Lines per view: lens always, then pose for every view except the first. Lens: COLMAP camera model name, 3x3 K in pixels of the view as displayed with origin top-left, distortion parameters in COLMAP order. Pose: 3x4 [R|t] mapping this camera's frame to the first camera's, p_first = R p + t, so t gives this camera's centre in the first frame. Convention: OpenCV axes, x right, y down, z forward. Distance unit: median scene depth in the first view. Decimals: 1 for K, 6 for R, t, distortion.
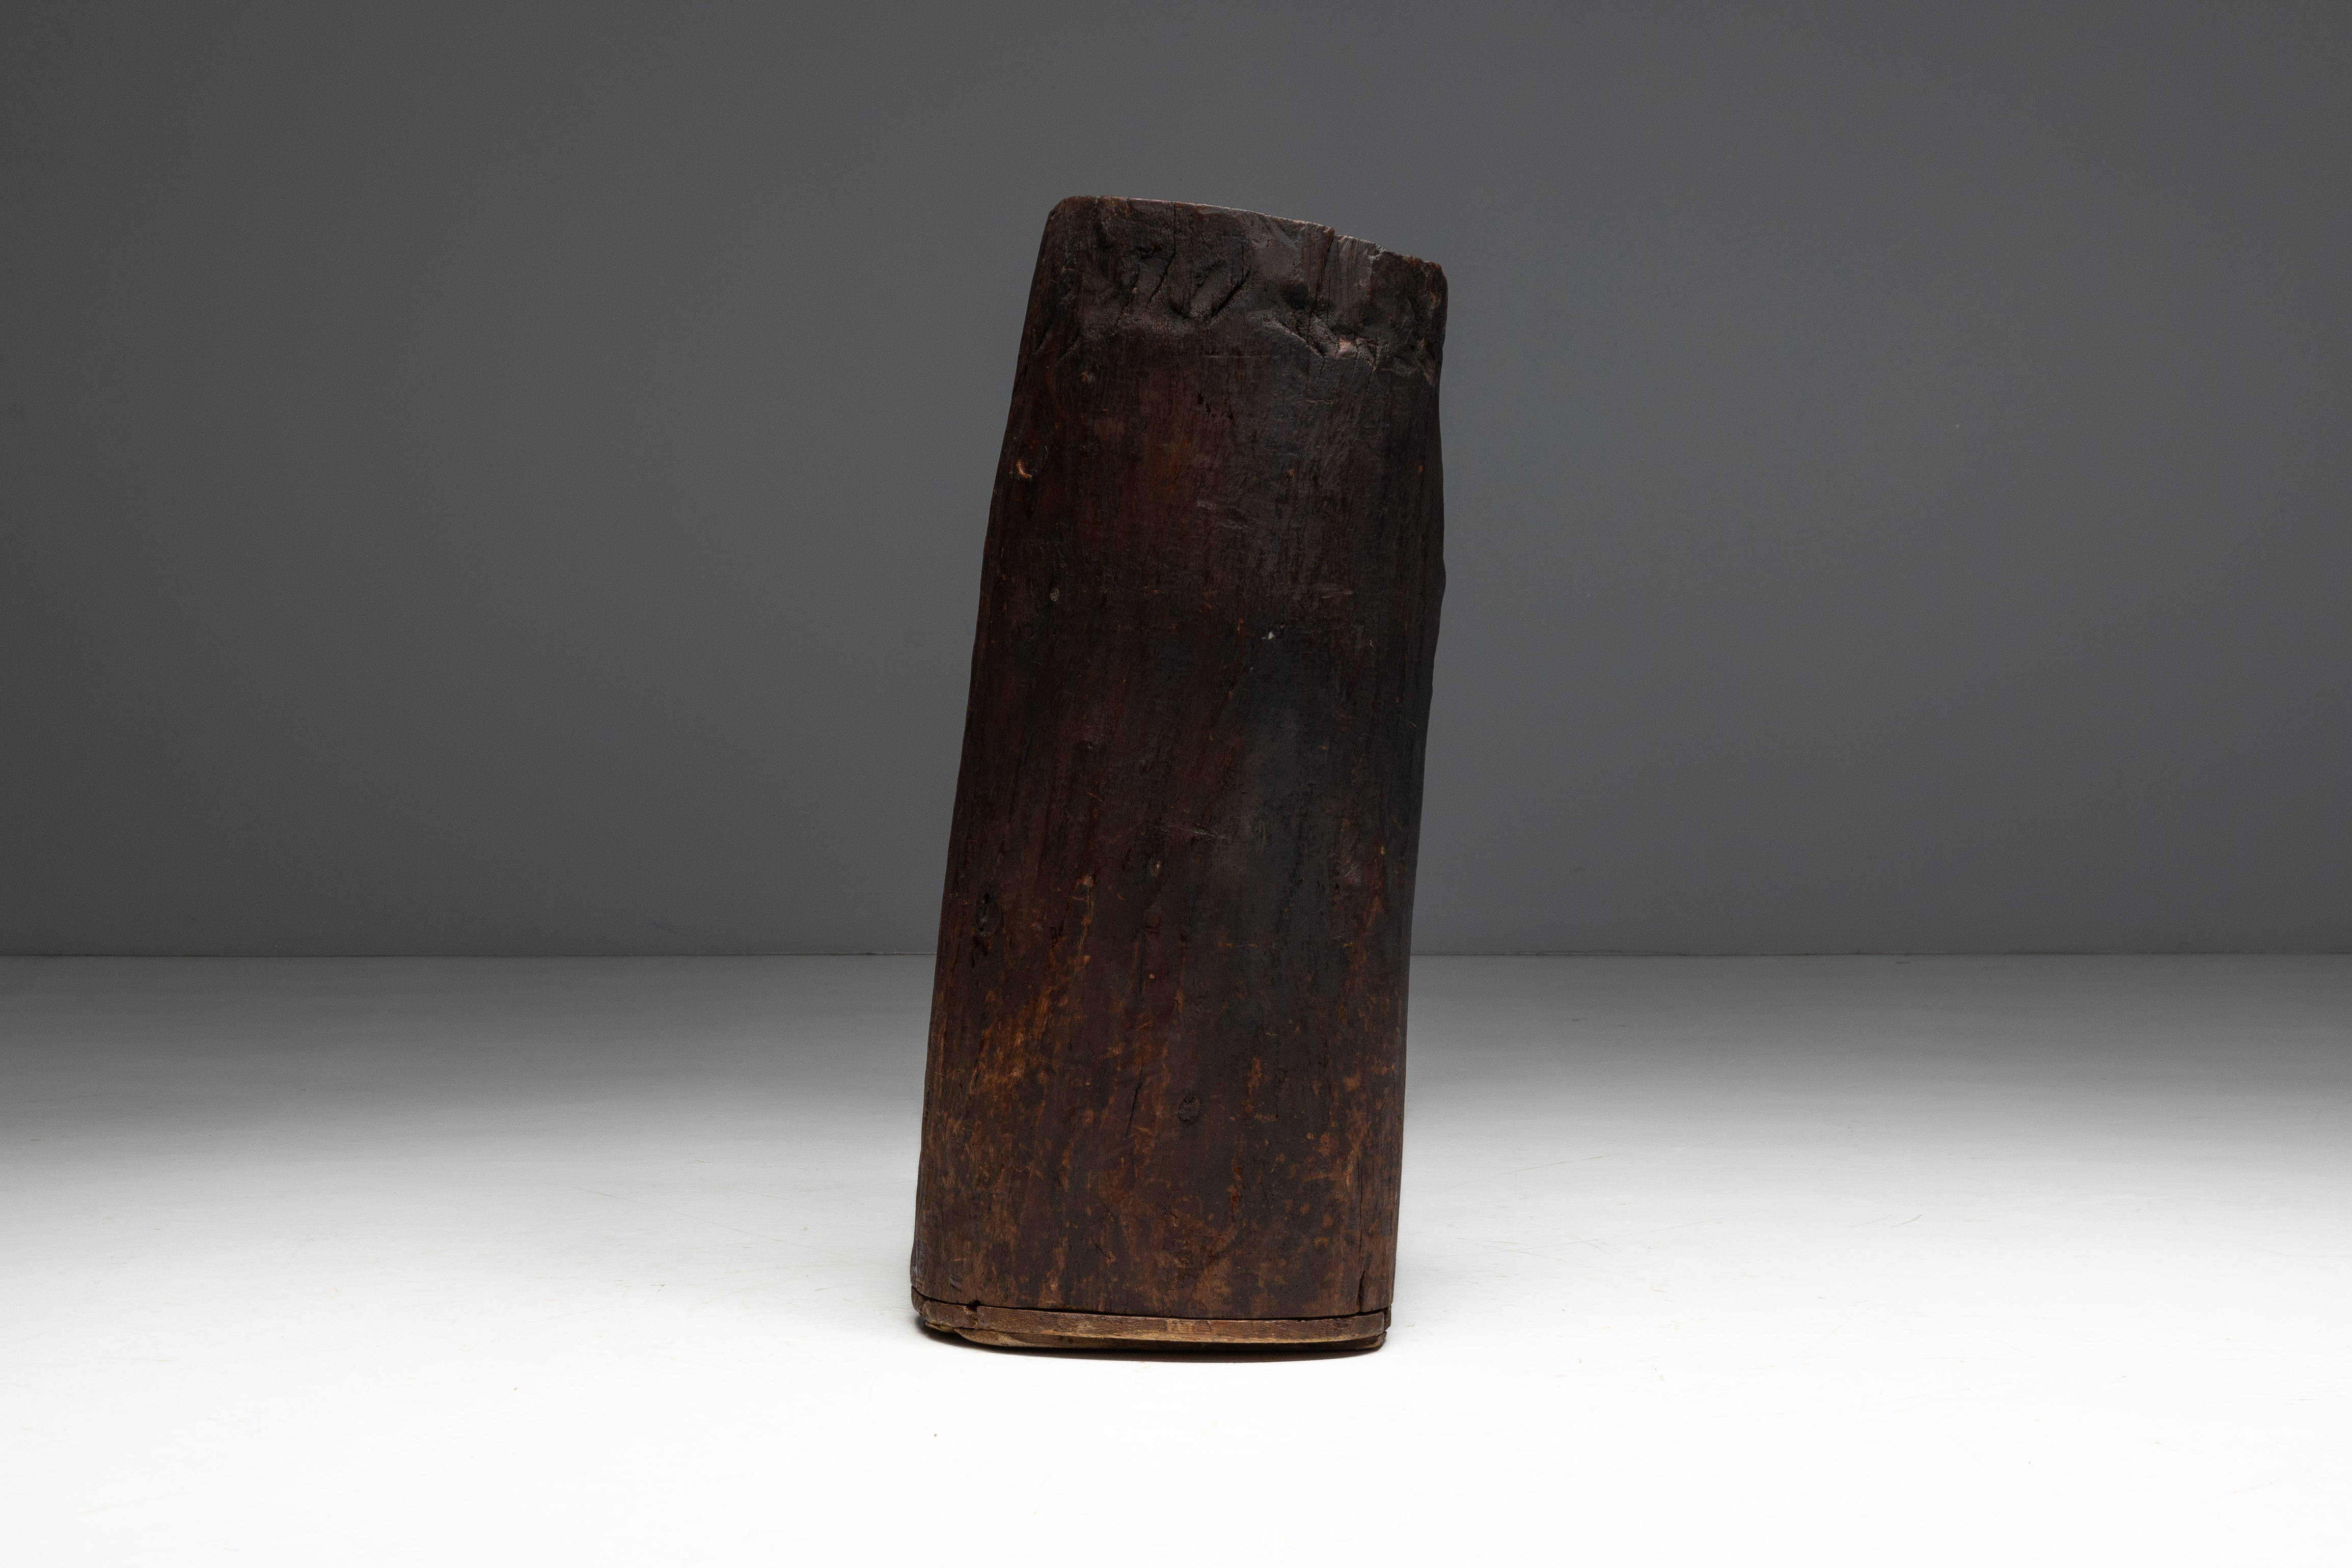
lens RADIAL K [[5287.9, 0, 1190.3], [0, 5287.9, 779.2], [0, 0, 1]] dist [0.071700, 0.000000]
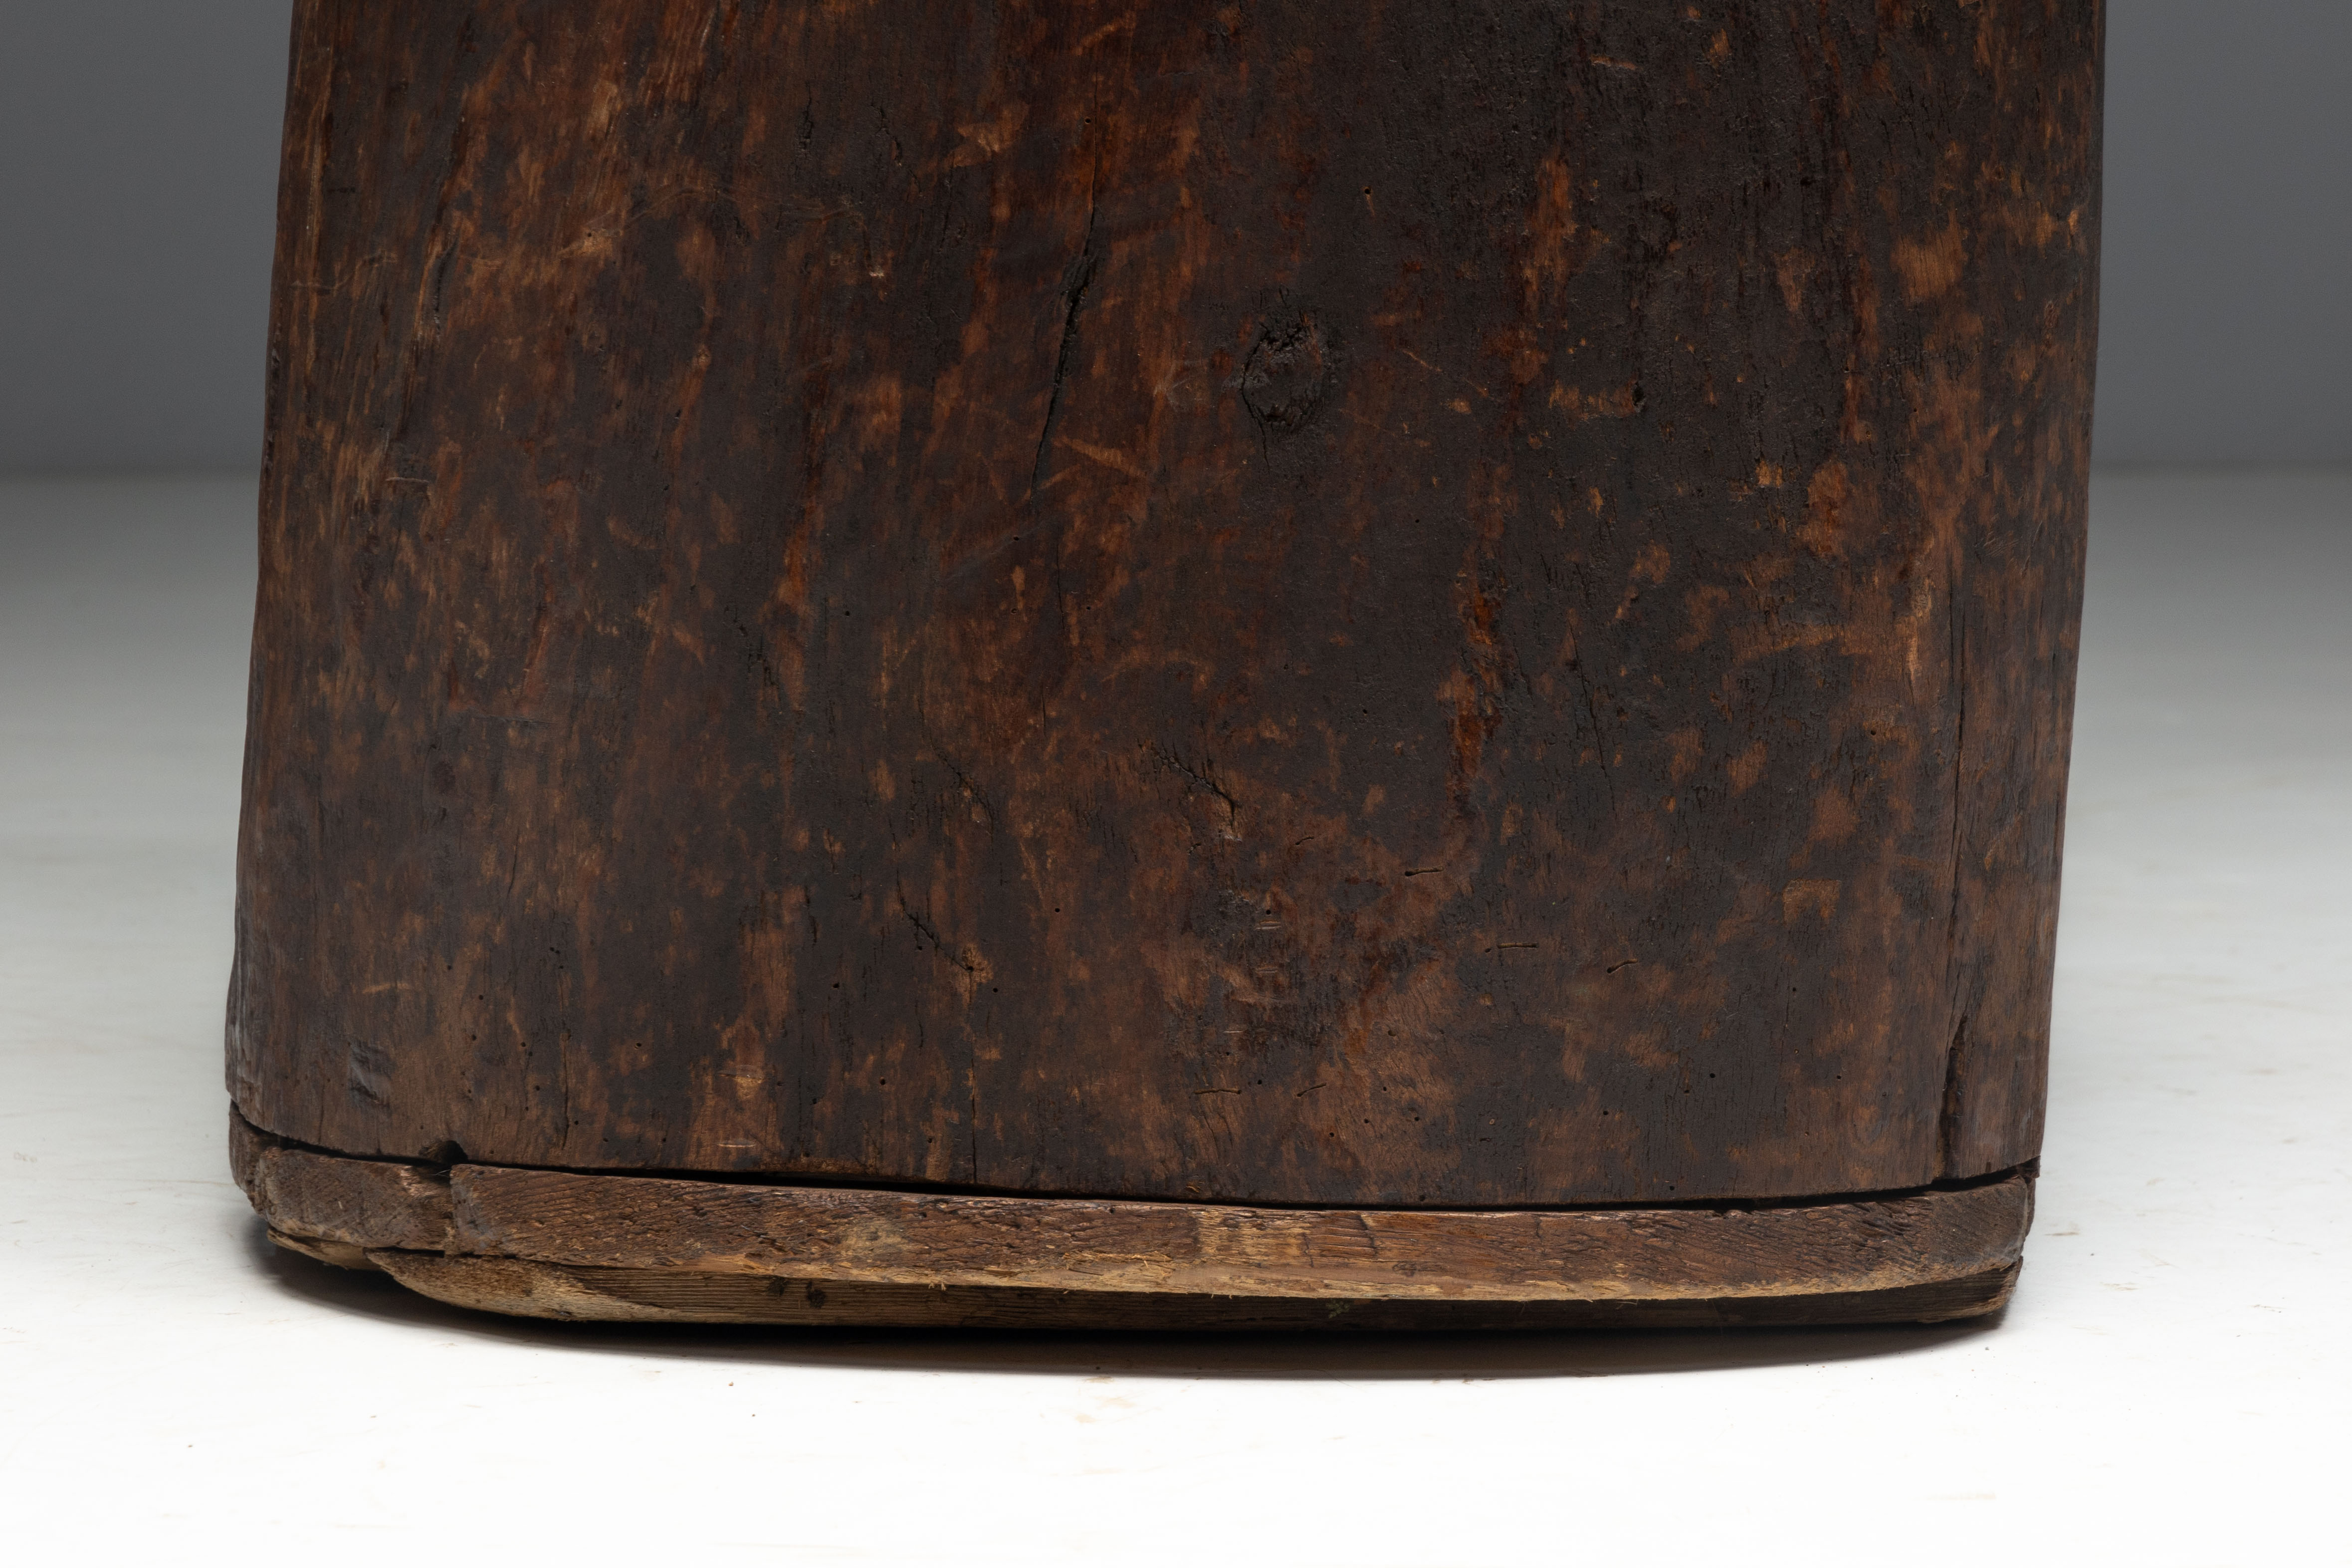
lens RADIAL K [[6936.3, 0, 1170.6], [0, 6936.3, 790.8], [0, 0, 1]] dist [0.028198, 0.000000]
pose [[0.999612, -0.005245, 0.027367, -0.014646], [0.004341, 0.999446, 0.032987, 0.071099], [-0.027525, -0.032855, 0.999081, 0.670085]]
